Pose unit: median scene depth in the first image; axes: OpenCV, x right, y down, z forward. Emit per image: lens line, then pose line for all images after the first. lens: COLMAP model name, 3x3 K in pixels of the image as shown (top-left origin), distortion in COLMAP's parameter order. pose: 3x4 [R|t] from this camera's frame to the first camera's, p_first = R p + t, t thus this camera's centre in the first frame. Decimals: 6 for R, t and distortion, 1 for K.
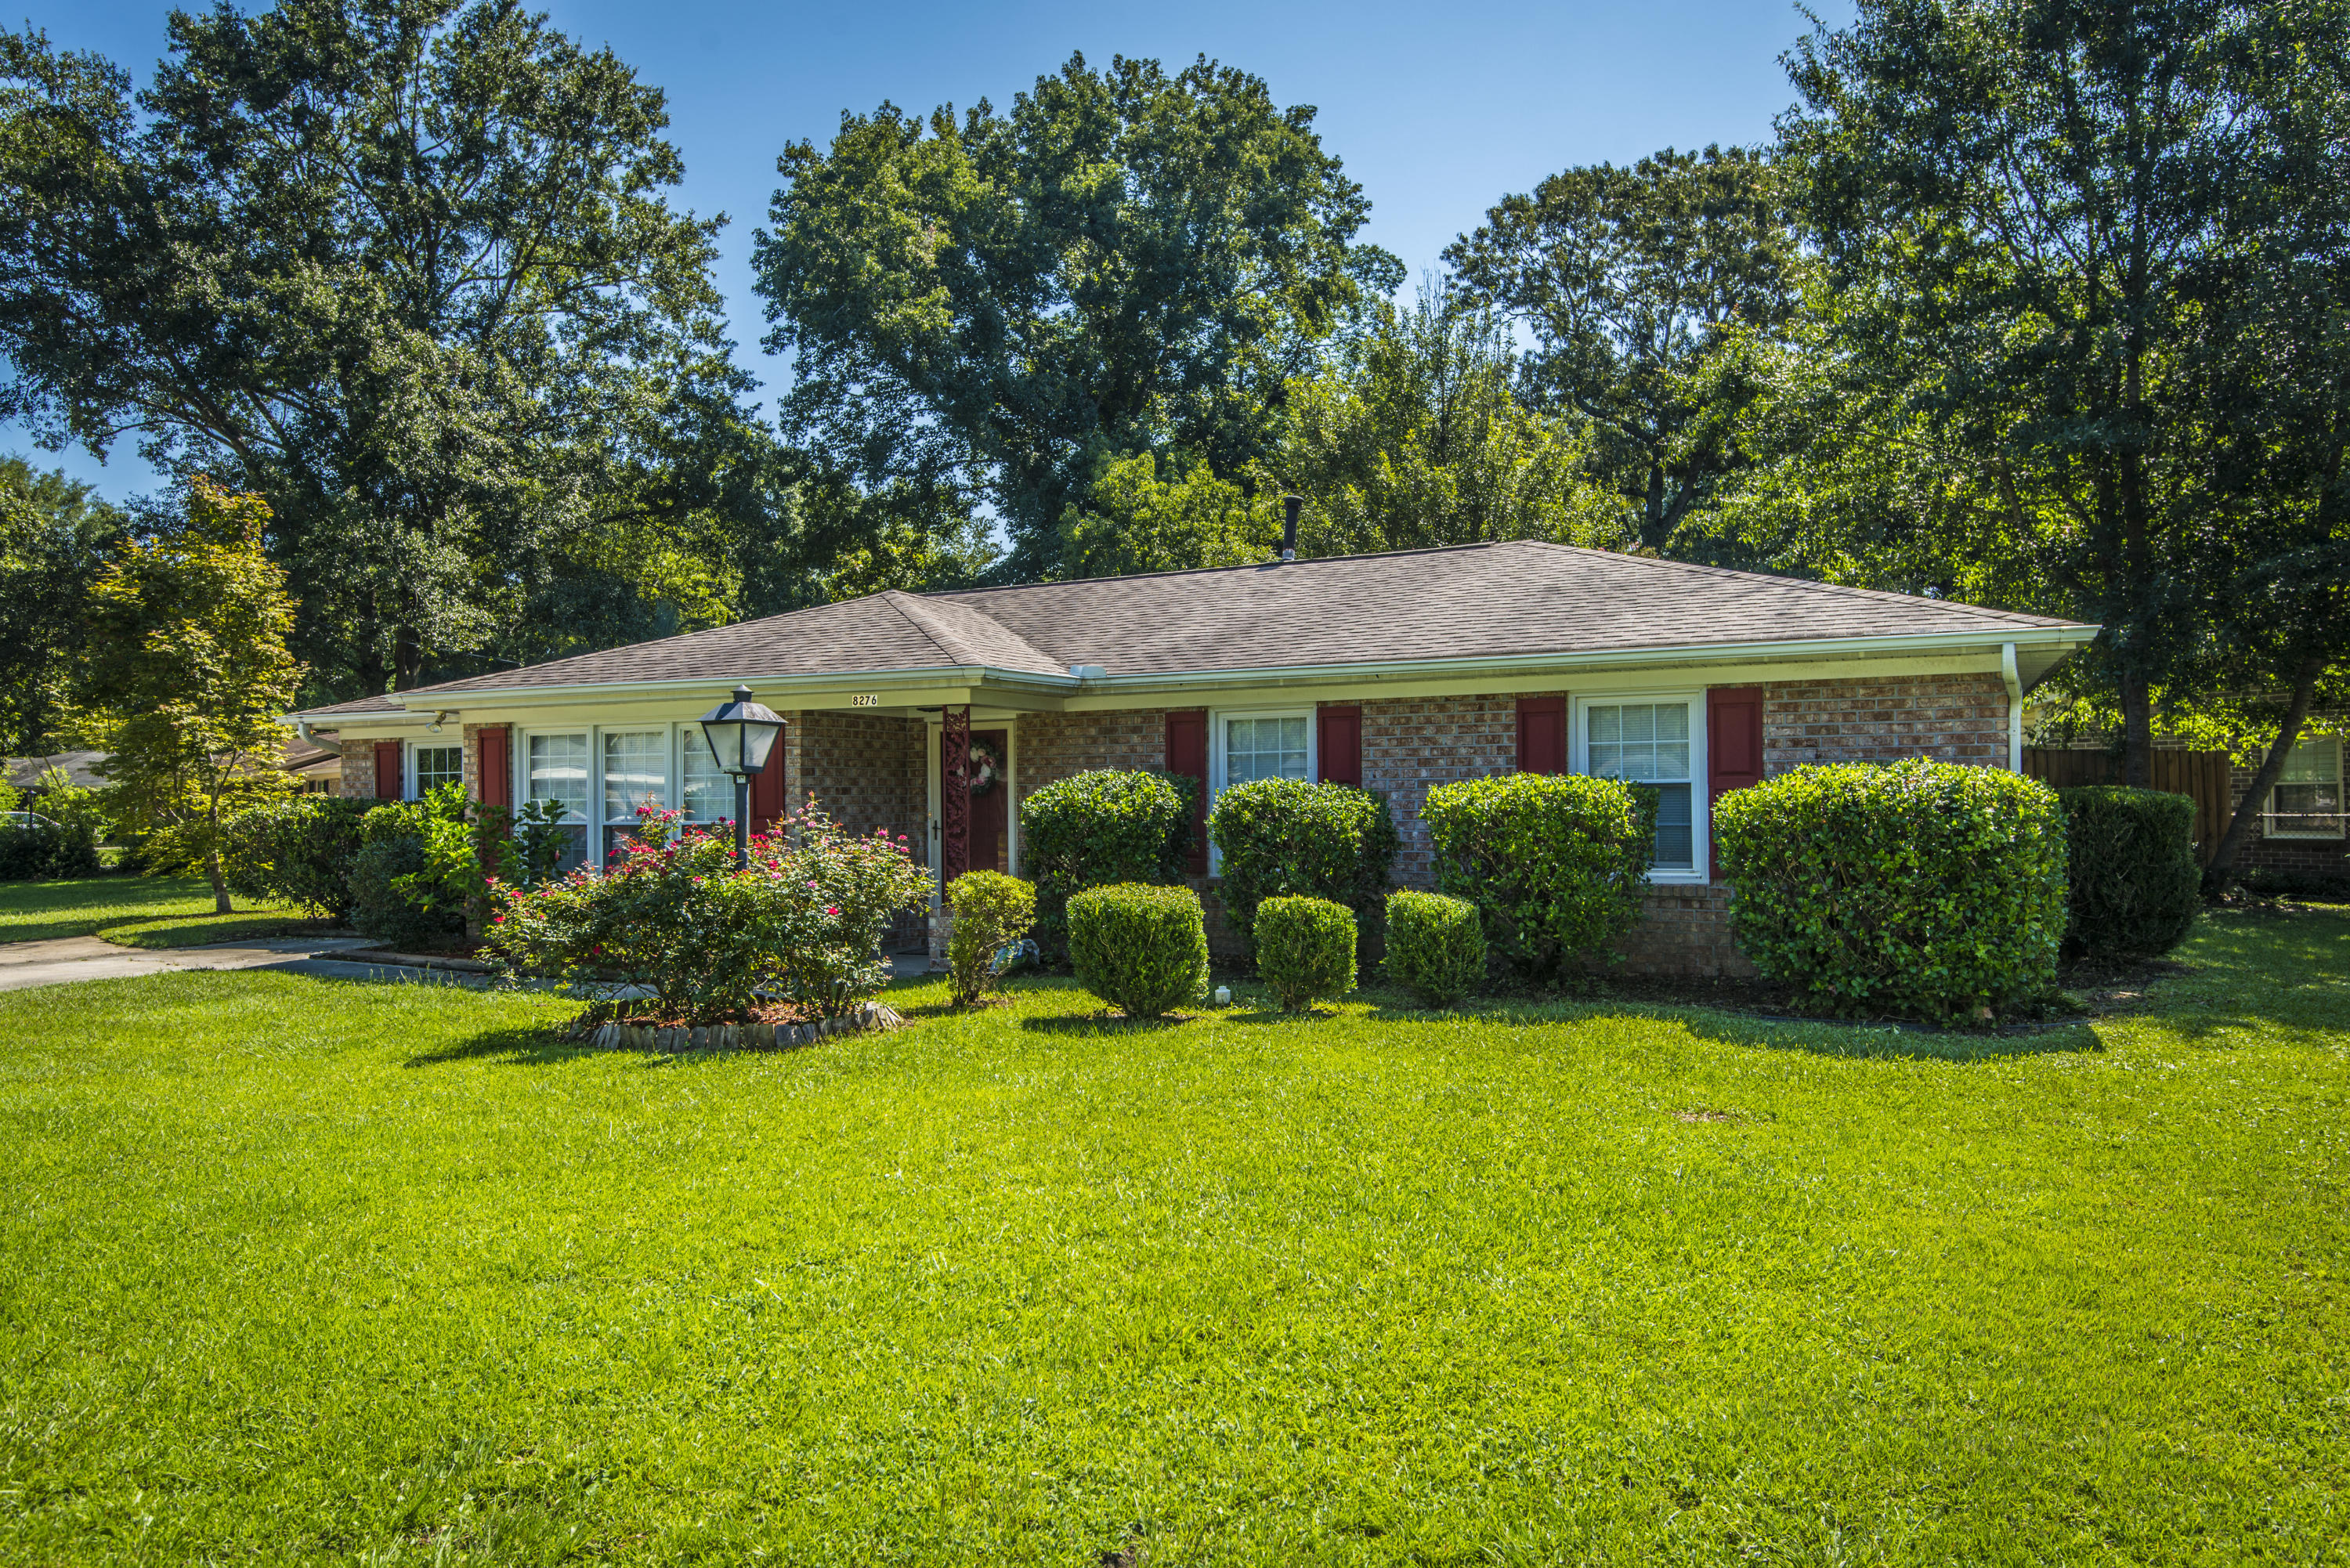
lens RADIAL K [[1507.8, 0, 1173.2], [0, 1507.8, 779.7], [0, 0, 1]] dist [0.027127, -0.000909]
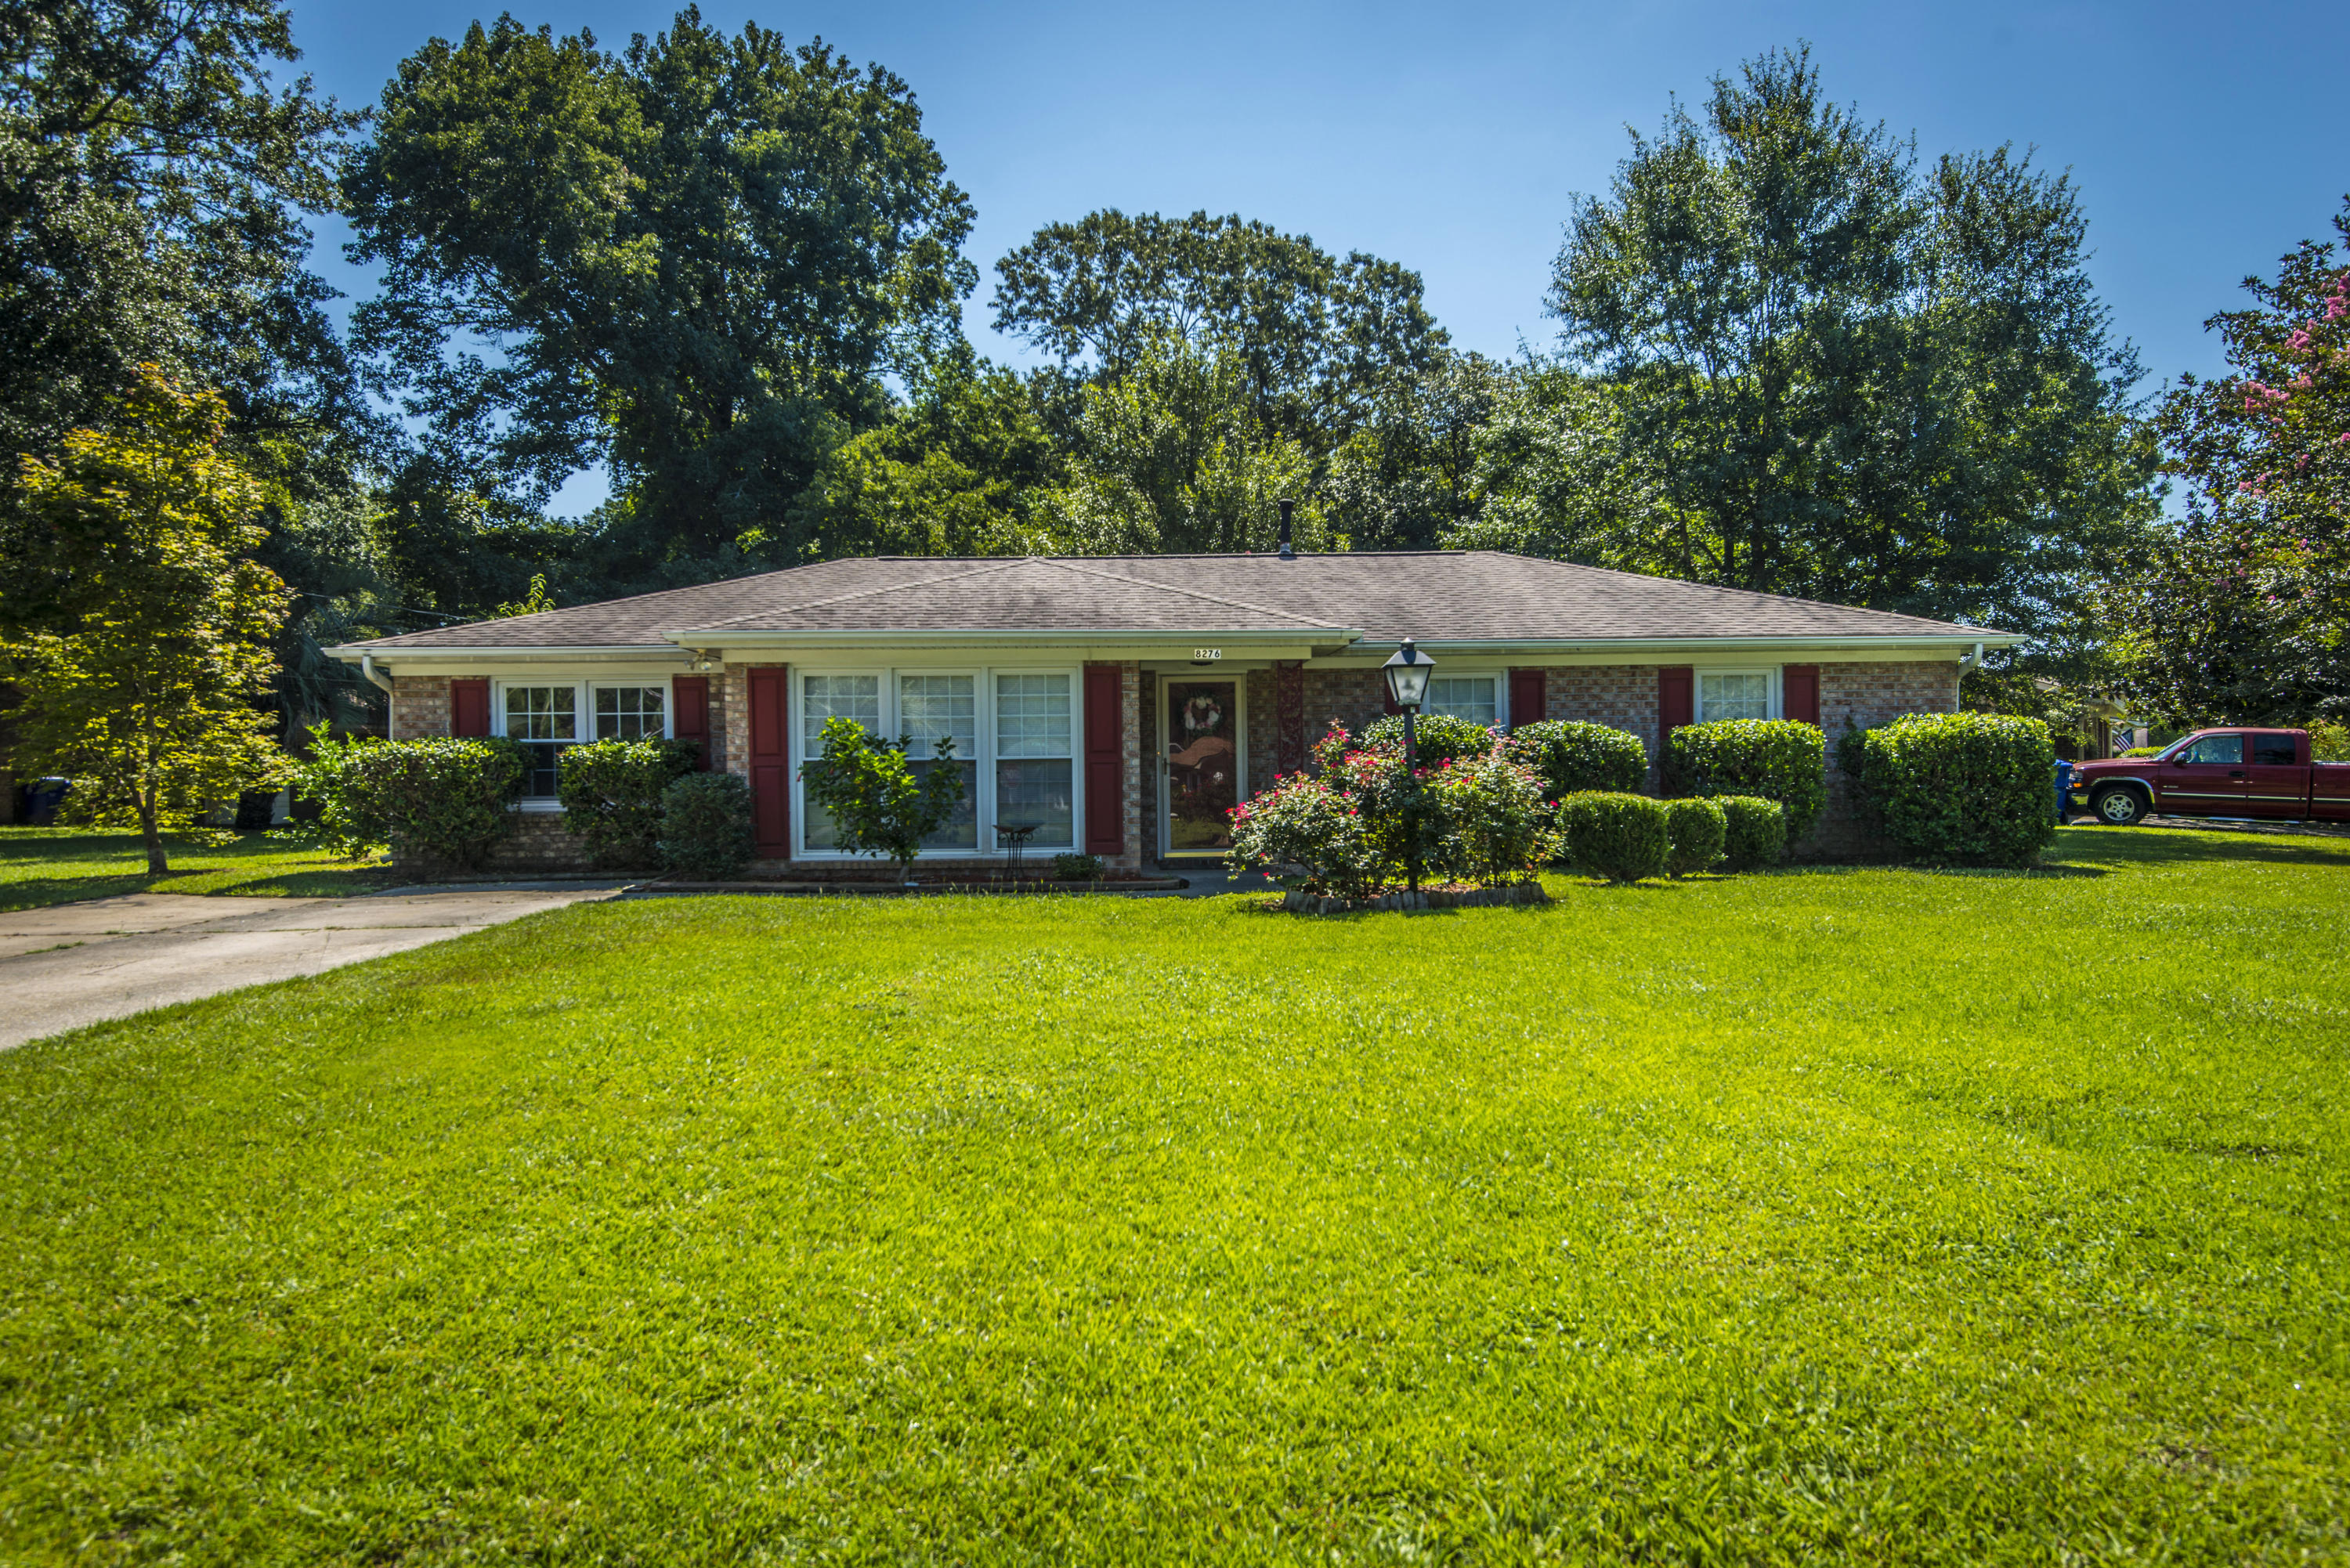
lens RADIAL K [[1426.4, 0, 1180.4], [0, 1426.4, 803.7], [0, 0, 1]] dist [0.013668, -0.003757]
pose [[0.887777, -0.011728, 0.460125, -0.274963], [-0.005254, 0.999352, 0.035609, 0.009599], [-0.460244, -0.034030, 0.887140, 0.003393]]
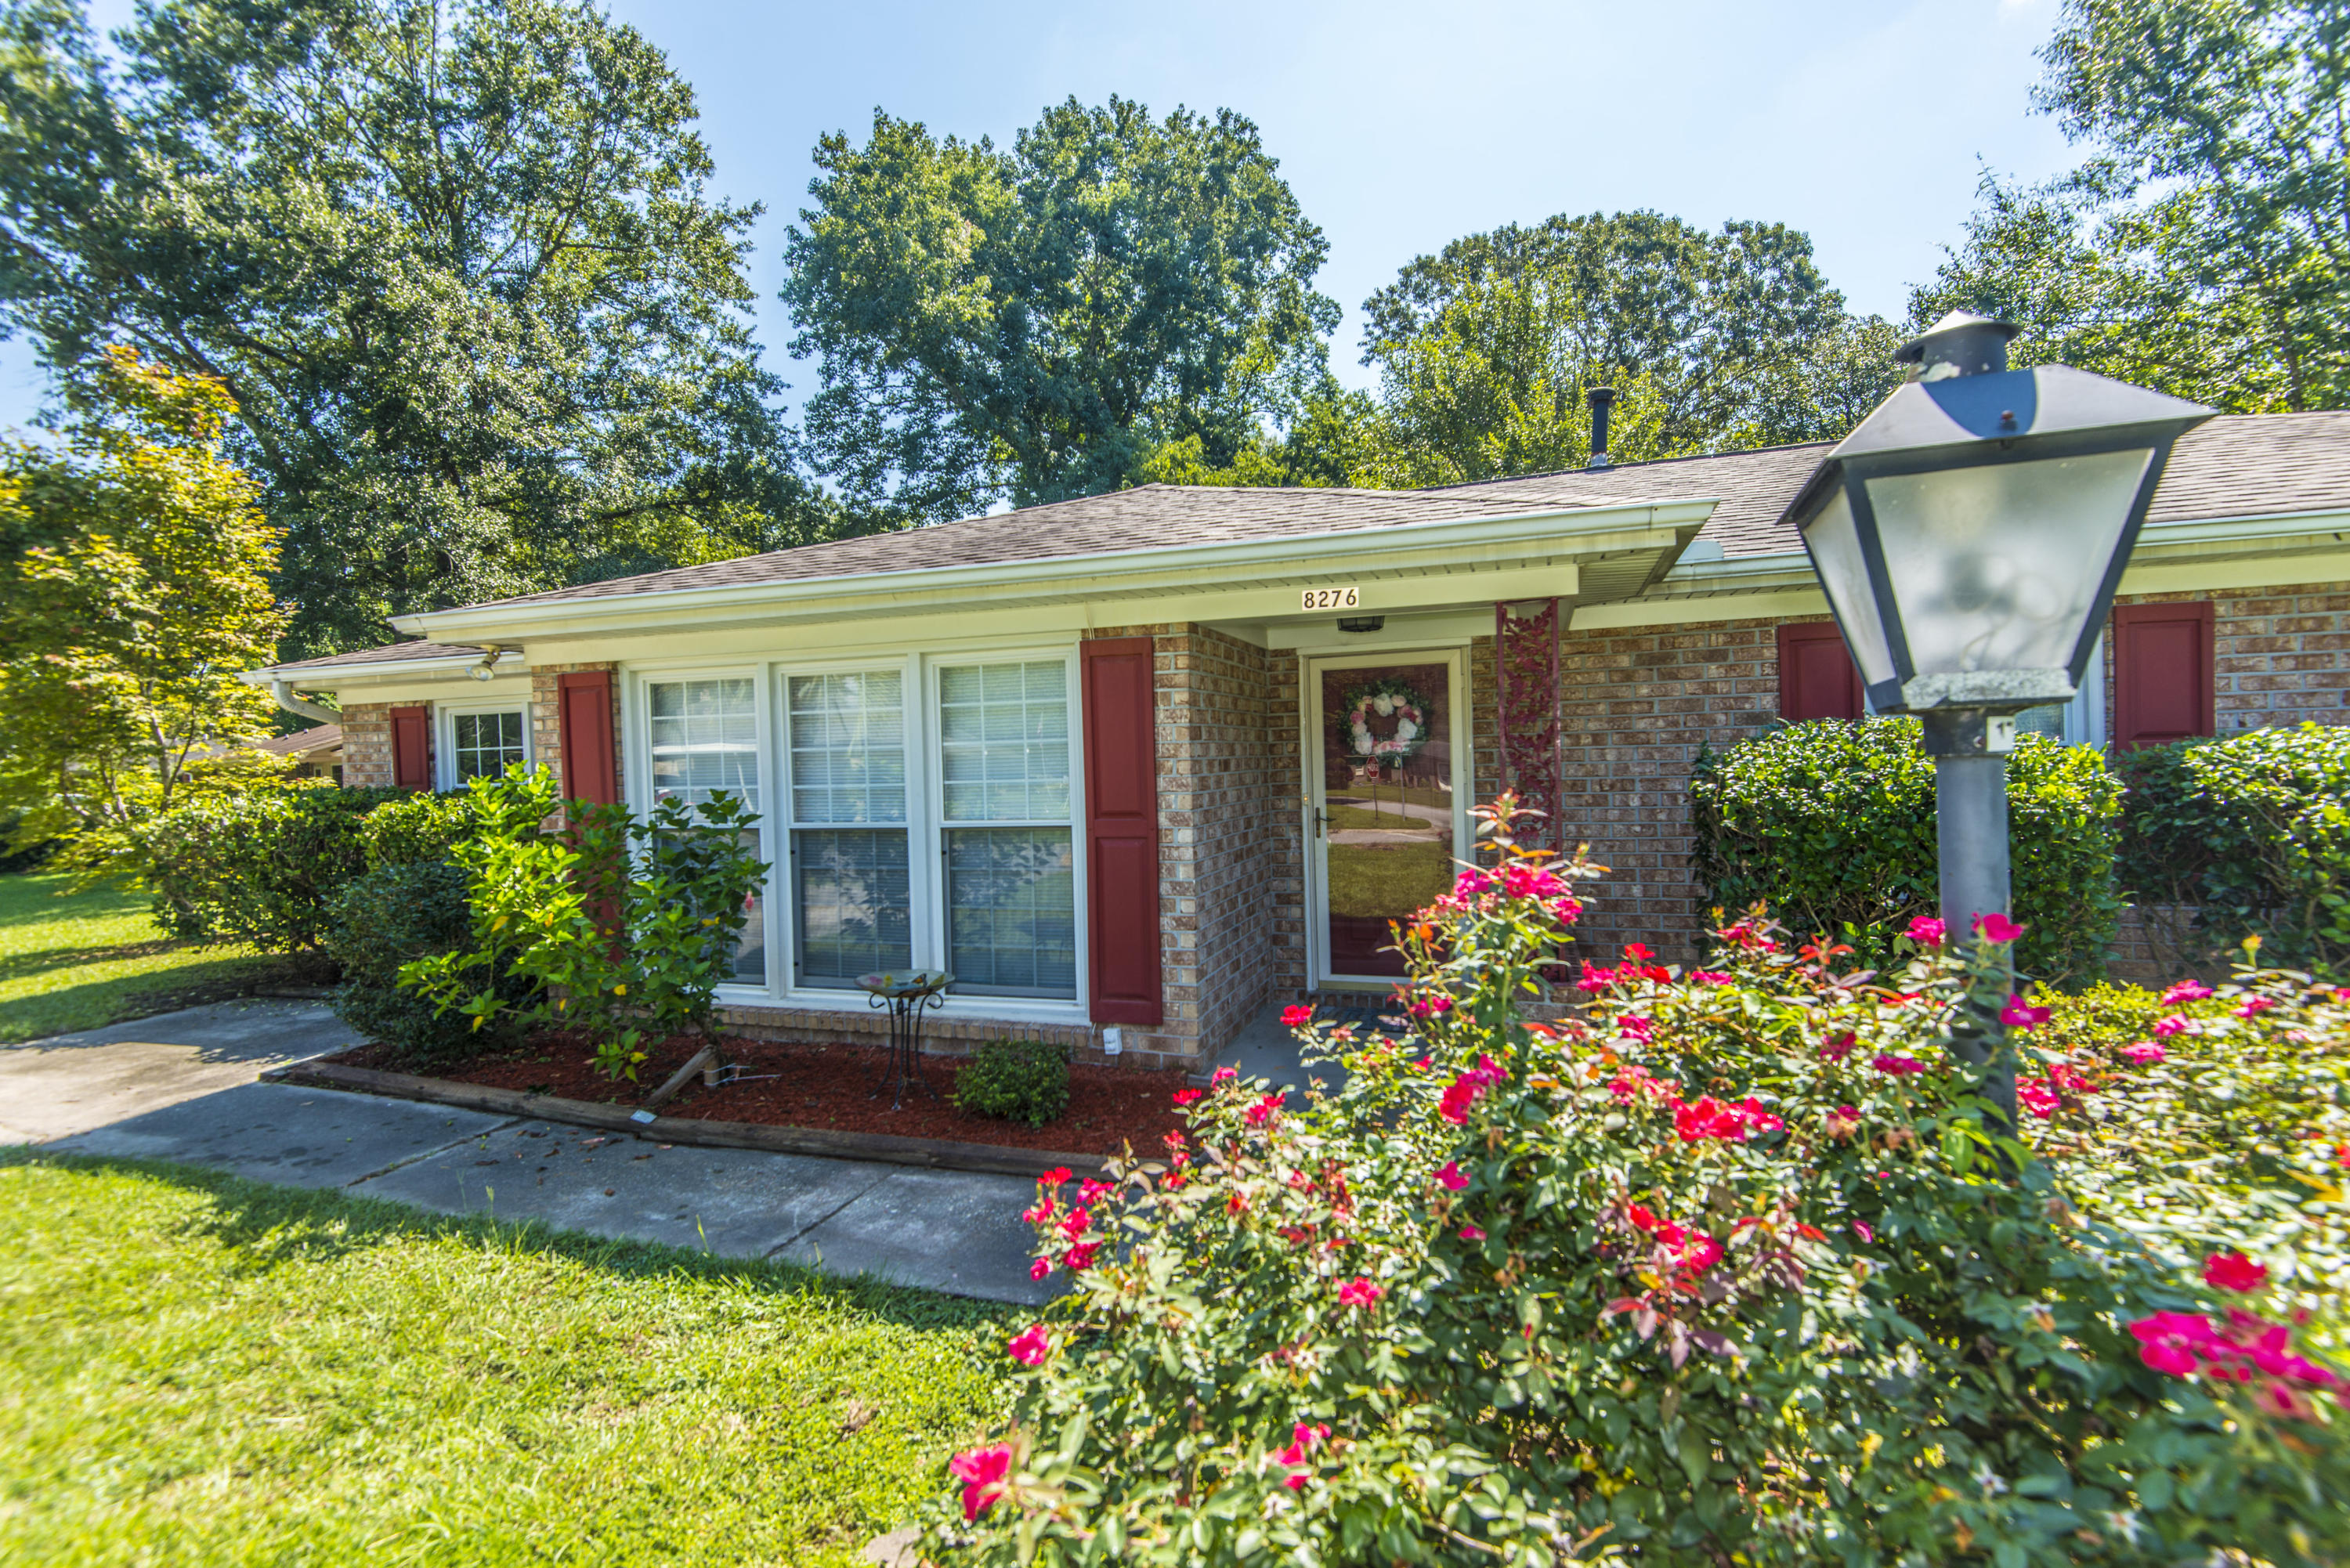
lens RADIAL K [[1074.6, 0, 1185.8], [0, 1074.6, 784.7], [0, 0, 1]] dist [0.019340, -0.007425]
pose [[0.991940, -0.021086, 0.124938, -0.113122], [0.016719, 0.999216, 0.035899, -0.000175], [-0.125597, -0.033521, 0.991515, 0.230366]]
